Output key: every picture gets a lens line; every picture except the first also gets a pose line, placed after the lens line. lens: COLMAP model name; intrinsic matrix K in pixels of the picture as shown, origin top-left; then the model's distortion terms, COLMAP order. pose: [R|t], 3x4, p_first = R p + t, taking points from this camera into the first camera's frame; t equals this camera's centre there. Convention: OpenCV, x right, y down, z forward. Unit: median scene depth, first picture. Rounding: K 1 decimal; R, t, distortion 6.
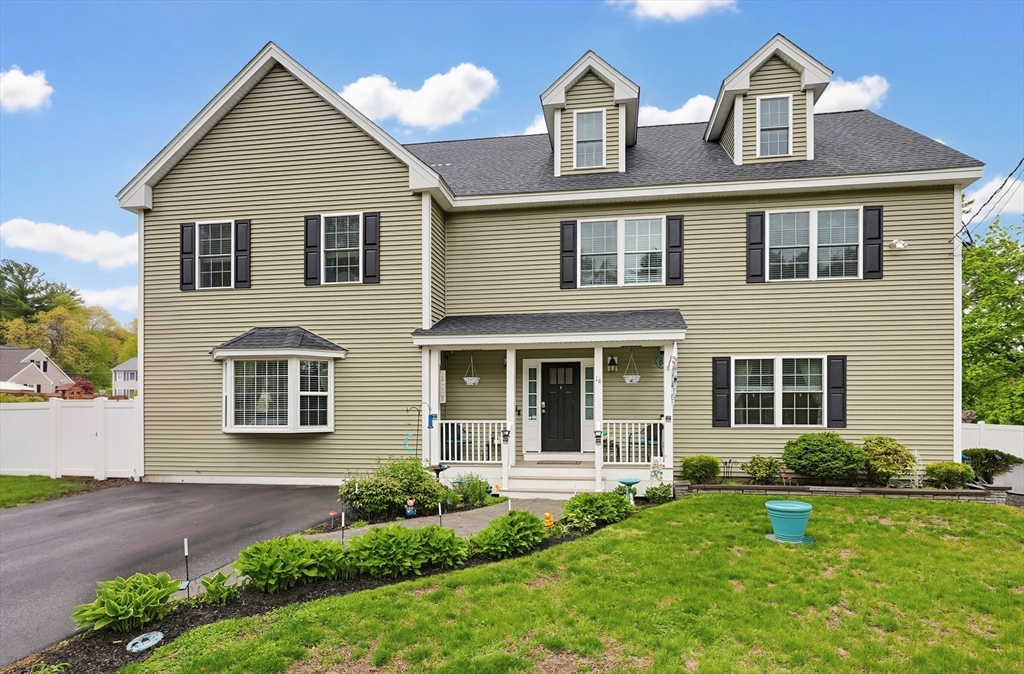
lens RADIAL K [[478.2, 0, 554.0], [0, 478.2, 407.2], [0, 0, 1]] dist [-0.002643, -0.000481]
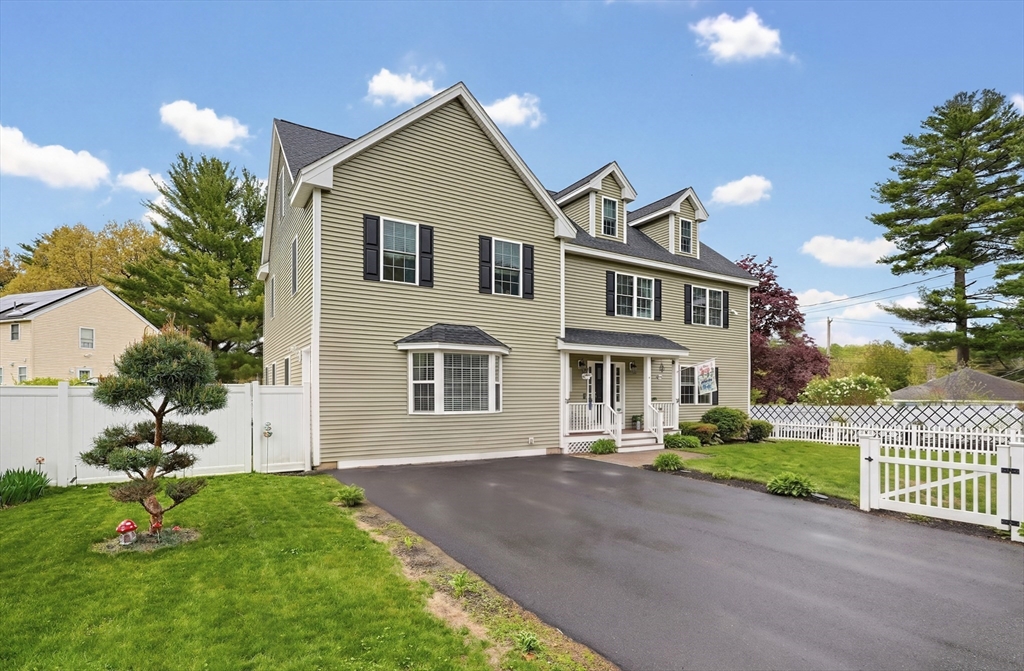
lens RADIAL K [[479.5, 0, 490.1], [0, 479.5, 397.9], [0, 0, 1]] dist [0.000114, -0.000135]
pose [[0.794298, -0.004882, 0.607509, -1.230262], [0.003033, 0.999987, 0.004069, 0.005918], [-0.607521, -0.001389, 0.794303, 0.022034]]
